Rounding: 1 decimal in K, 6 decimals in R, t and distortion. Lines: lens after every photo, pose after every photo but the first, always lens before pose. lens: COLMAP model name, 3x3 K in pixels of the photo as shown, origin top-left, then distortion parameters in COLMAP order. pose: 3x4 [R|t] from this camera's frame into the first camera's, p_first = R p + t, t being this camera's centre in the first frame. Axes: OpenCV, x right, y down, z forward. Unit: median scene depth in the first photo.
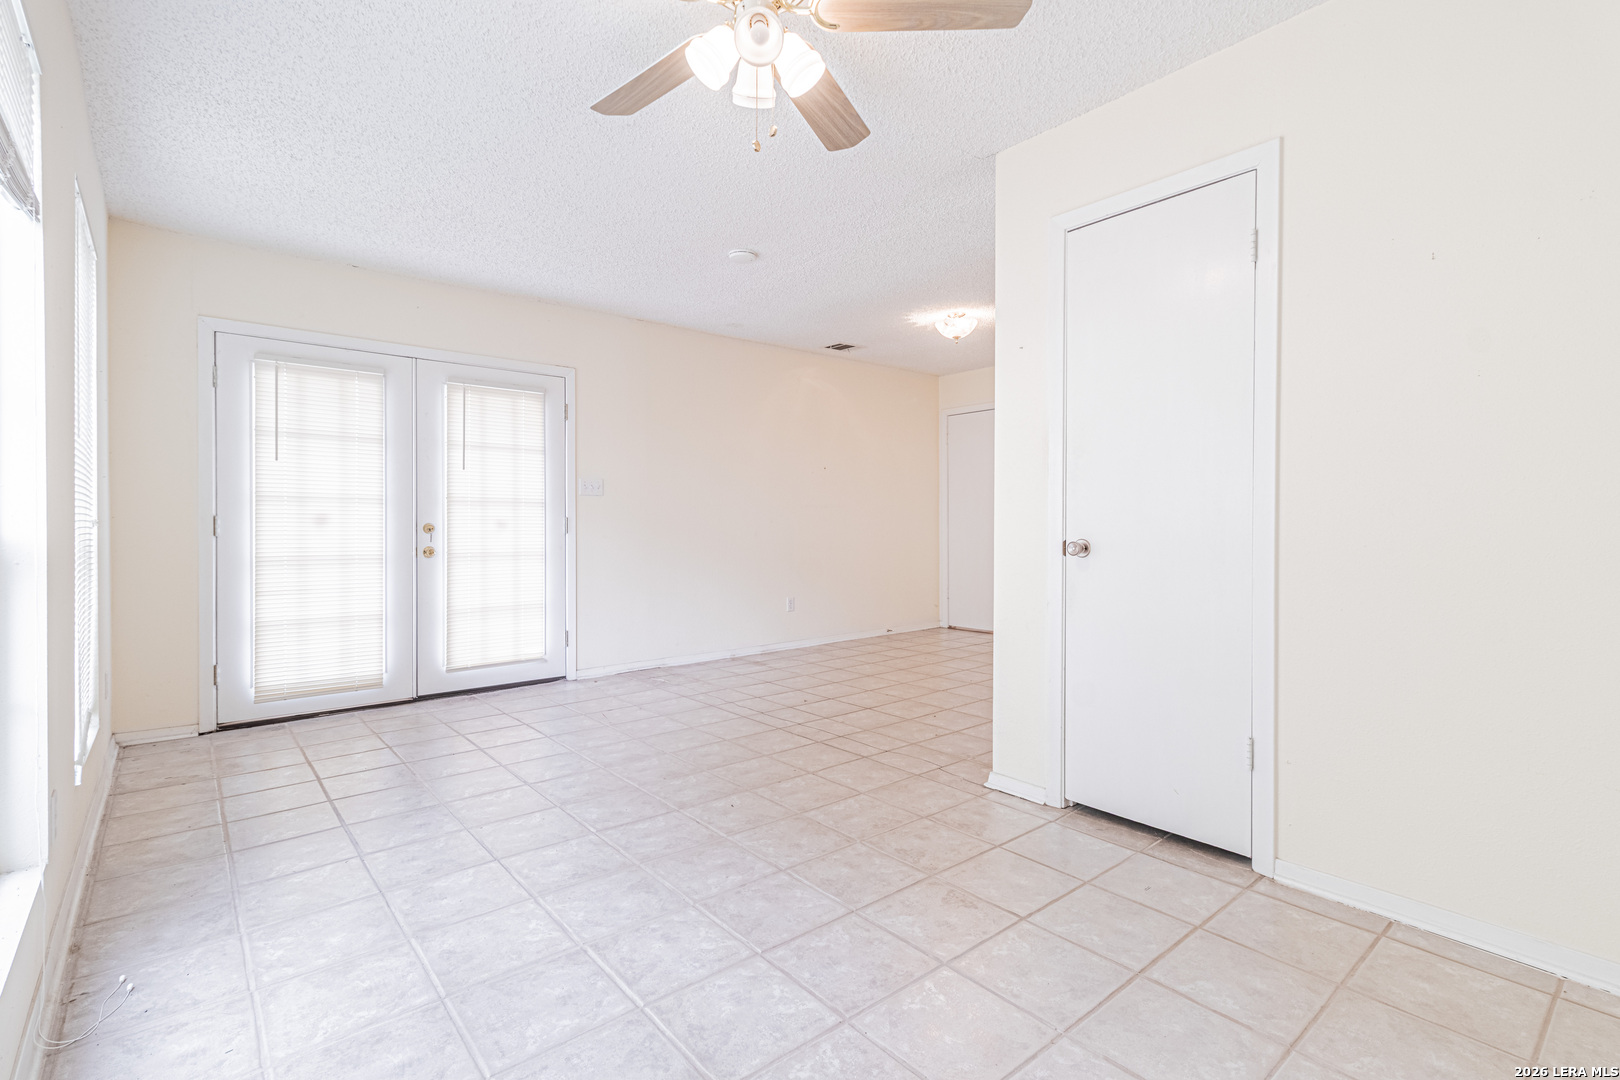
lens RADIAL K [[763.9, 0, 830.9], [0, 763.9, 532.4], [0, 0, 1]] dist [0.001748, -0.000021]
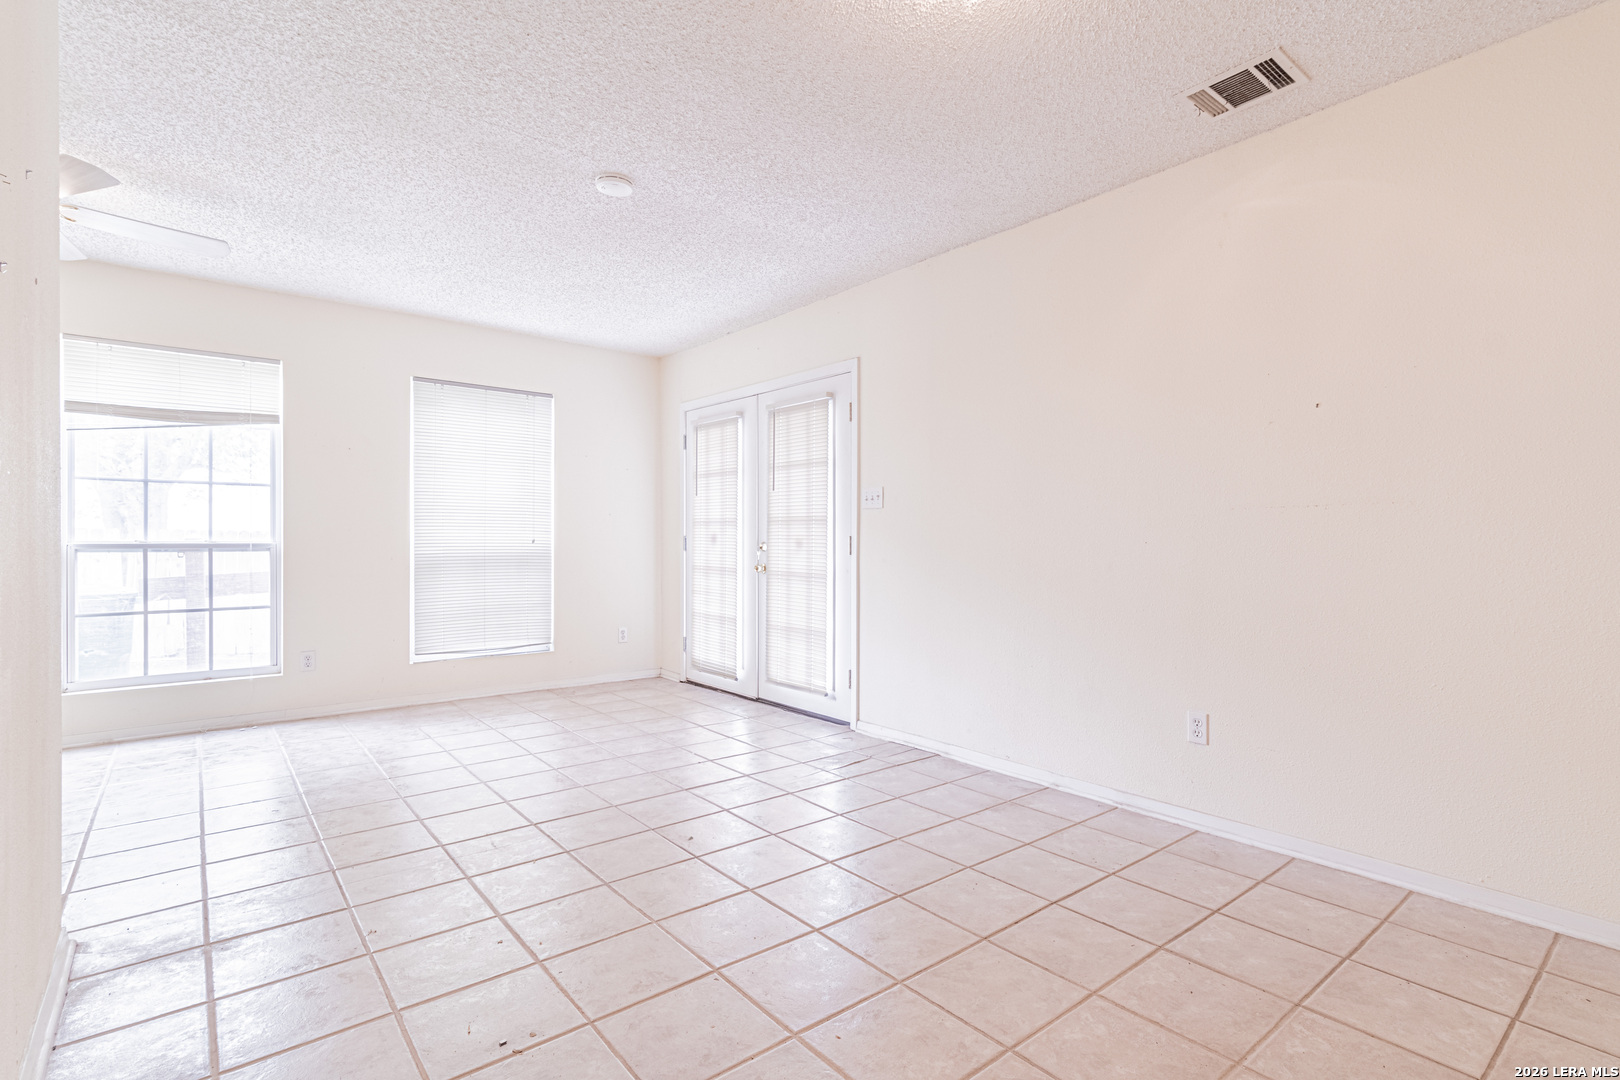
lens RADIAL K [[757.5, 0, 813.3], [0, 757.5, 537.8], [0, 0, 1]] dist [0.003267, 0.000127]
pose [[-0.030338, 0.000851, -0.999539, 0.593157], [-0.012267, 0.999924, 0.001224, -0.021615], [0.999464, 0.012299, -0.030325, 1.181754]]
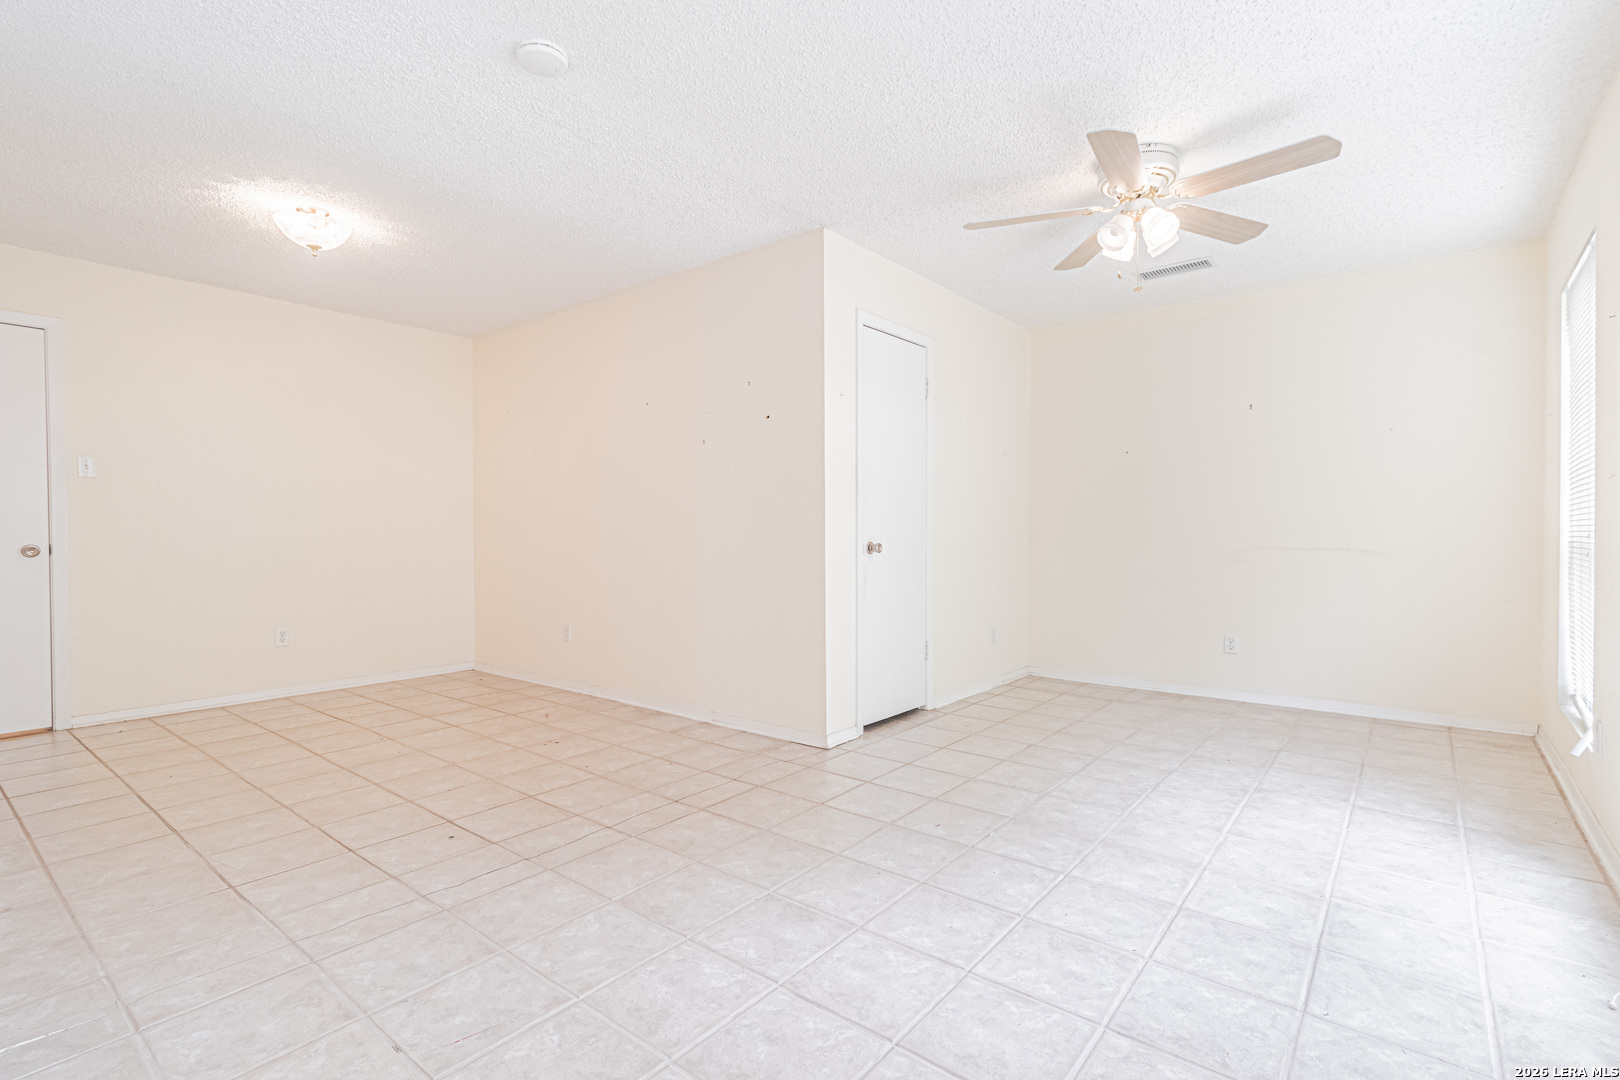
lens RADIAL K [[757.5, 0, 813.3], [0, 757.5, 537.8], [0, 0, 1]] dist [0.003267, 0.000127]
pose [[-0.184055, -0.006275, 0.982896, -0.693604], [0.018213, 0.999786, 0.009793, -0.006817], [-0.982747, 0.019704, -0.183901, 0.895501]]
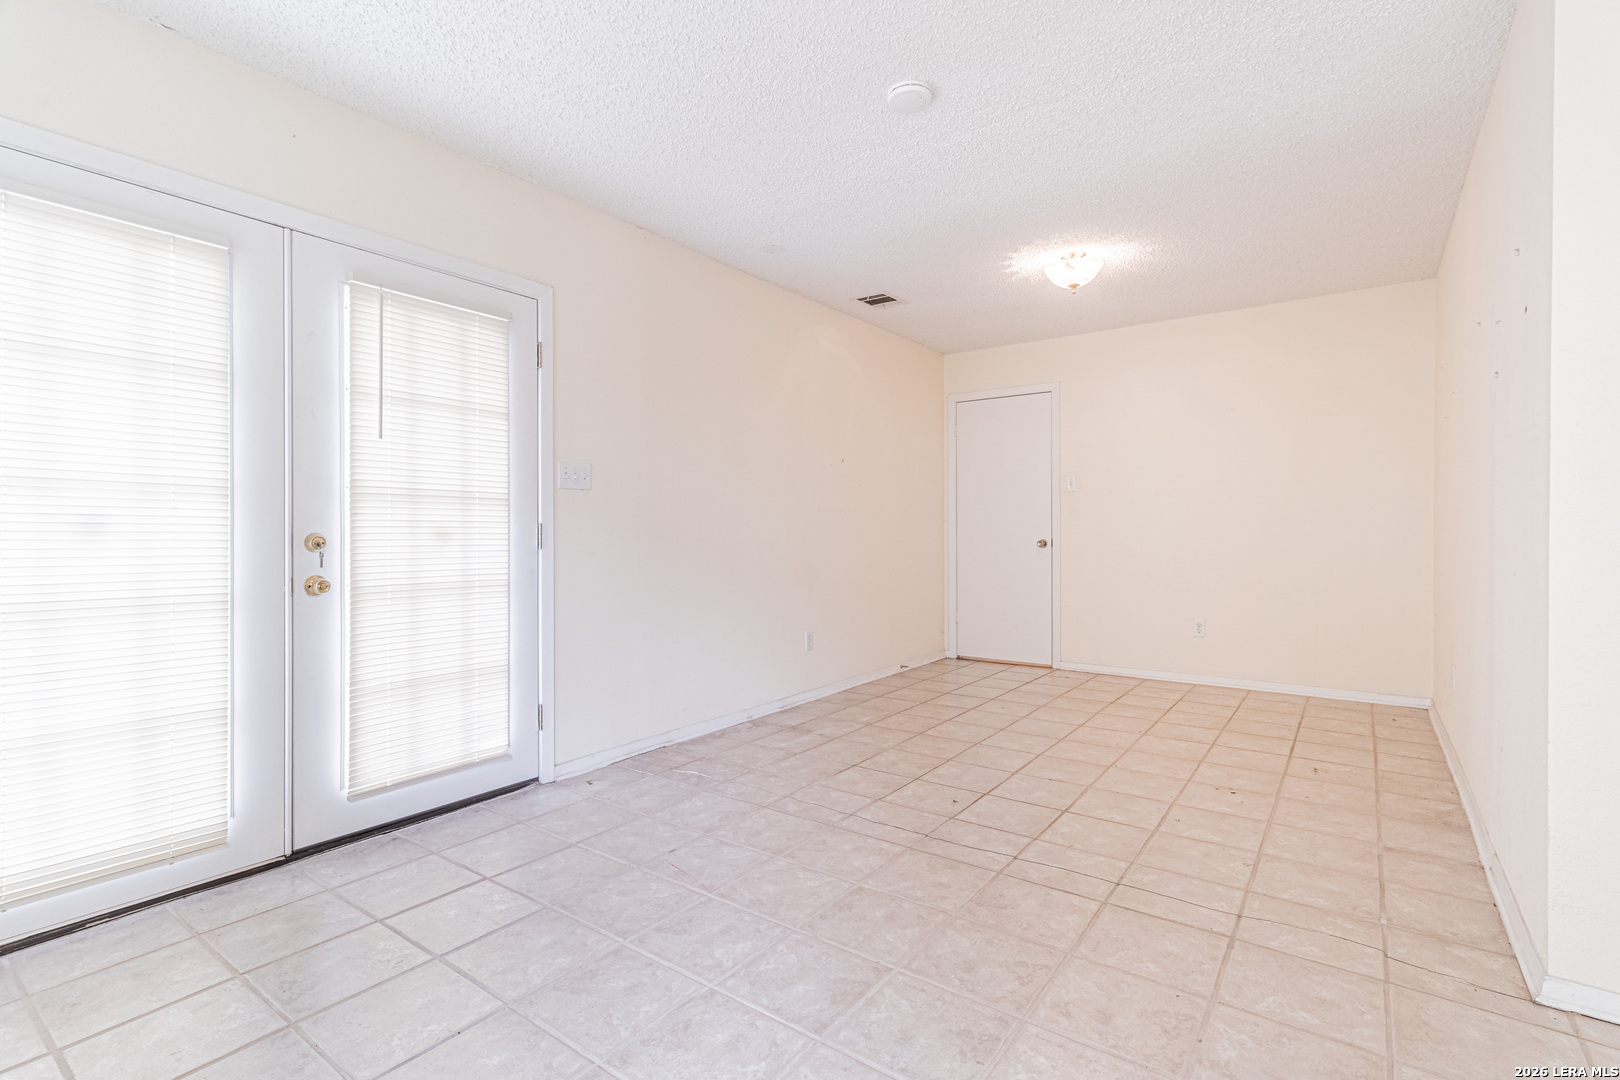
lens RADIAL K [[757.5, 0, 813.3], [0, 757.5, 537.8], [0, 0, 1]] dist [0.003267, 0.000127]
pose [[0.975302, -0.002786, 0.220860, -0.318146], [0.003767, 0.999985, -0.004021, -0.005572], [-0.220845, 0.004754, 0.975297, 0.415641]]
